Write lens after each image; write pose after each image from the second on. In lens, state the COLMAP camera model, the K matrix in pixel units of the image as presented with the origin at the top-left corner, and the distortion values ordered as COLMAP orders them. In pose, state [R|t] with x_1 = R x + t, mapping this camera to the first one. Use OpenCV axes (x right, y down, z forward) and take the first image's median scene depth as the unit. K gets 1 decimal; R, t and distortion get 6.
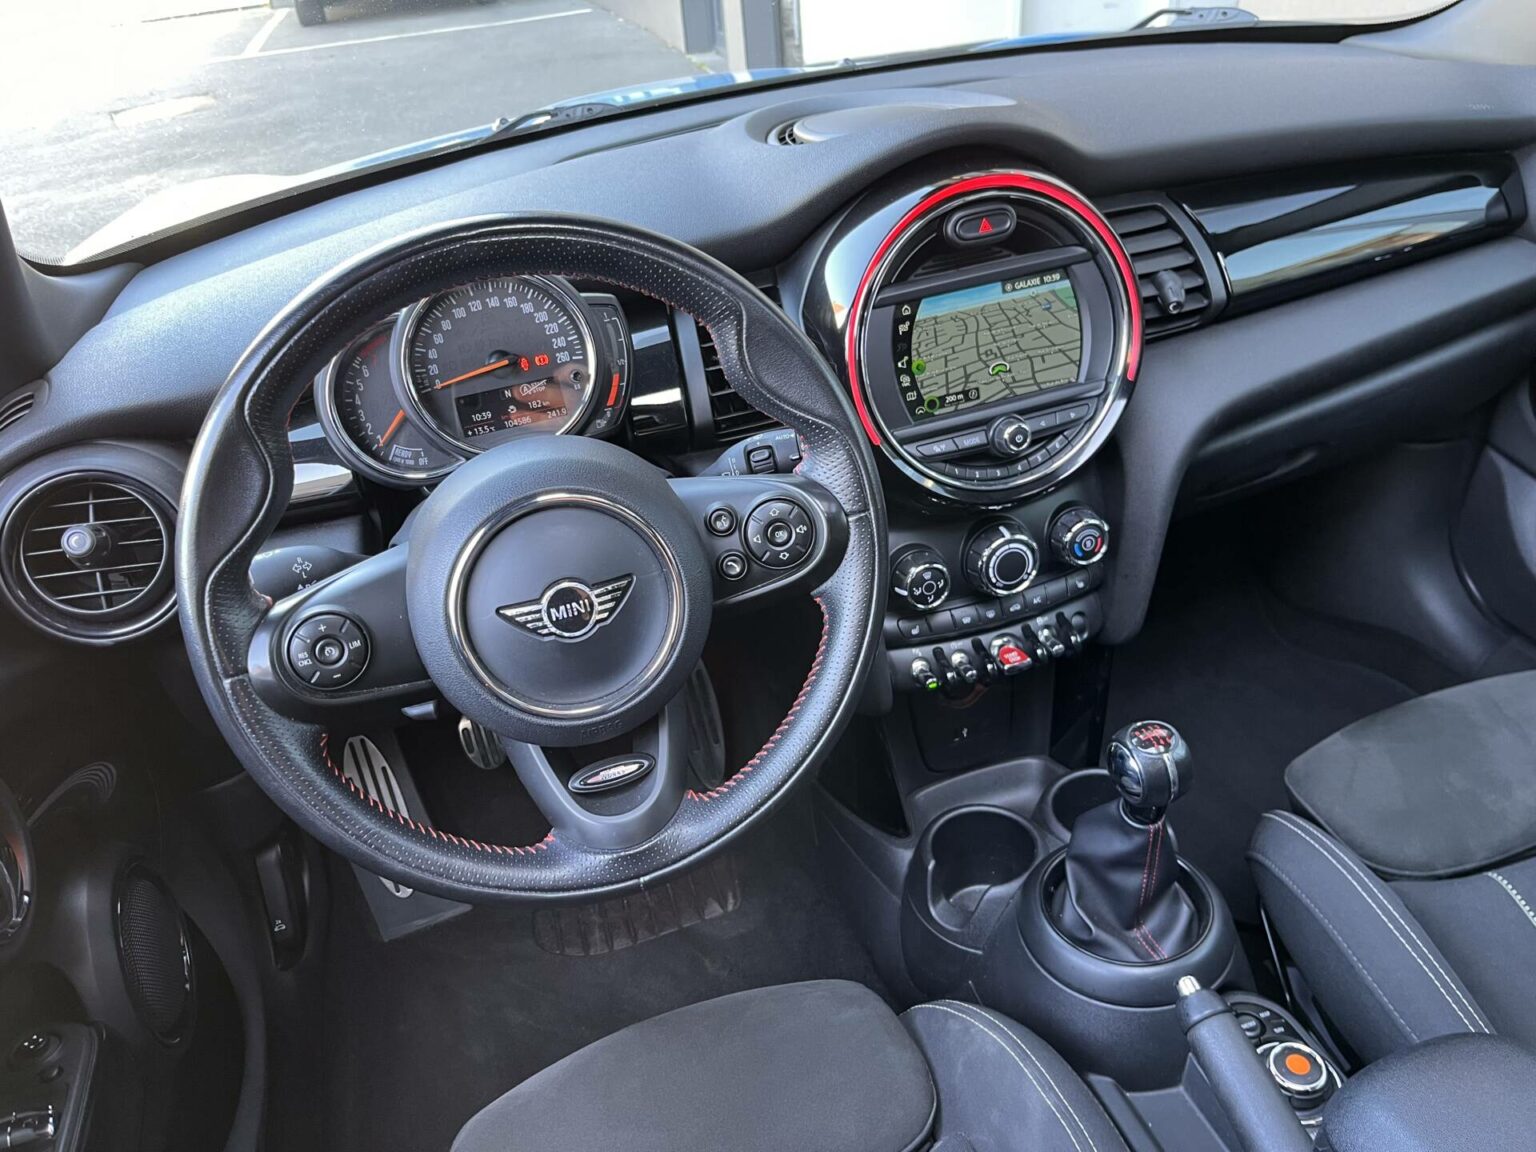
lens RADIAL K [[1159.4, 0, 764.3], [0, 1159.4, 571.6], [0, 0, 1]] dist [0.051830, -0.039258]
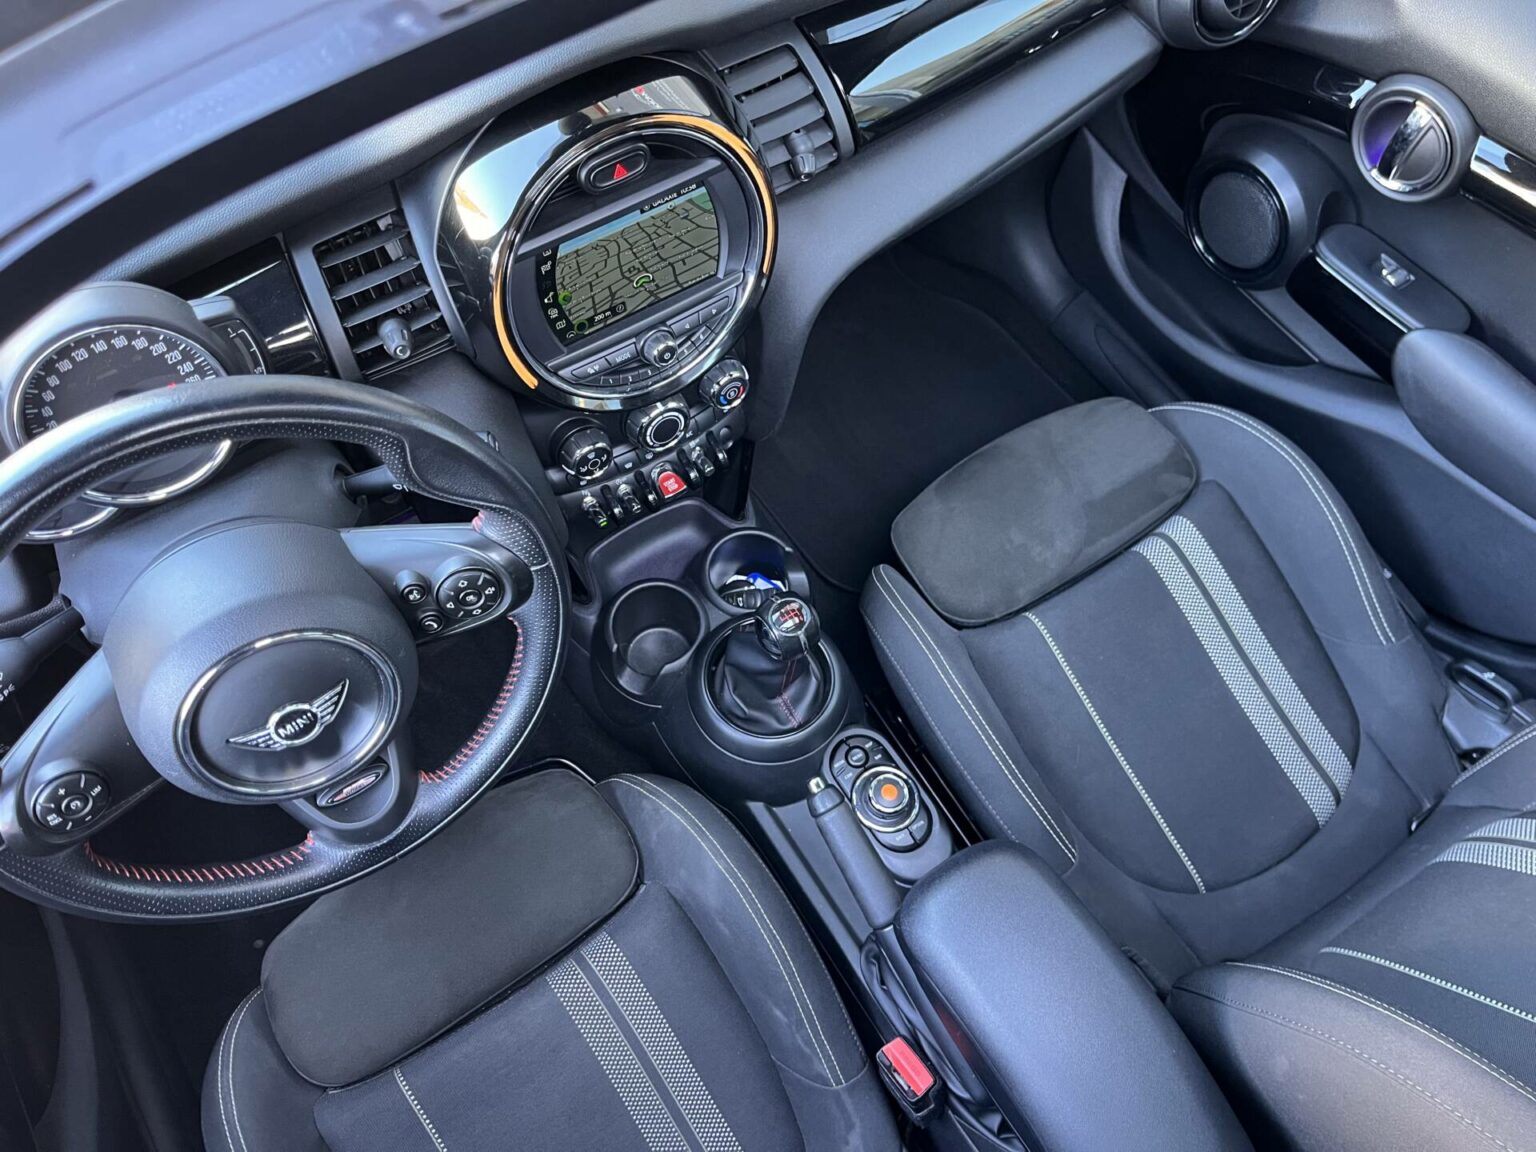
lens RADIAL K [[1154.8, 0, 709.0], [0, 1154.8, 573.2], [0, 0, 1]] dist [0.083904, -0.086381]
pose [[0.964112, -0.170029, 0.203908, 0.008464], [0.045618, 0.862693, 0.503666, -0.464364], [-0.261548, -0.476288, 0.839489, 0.017163]]
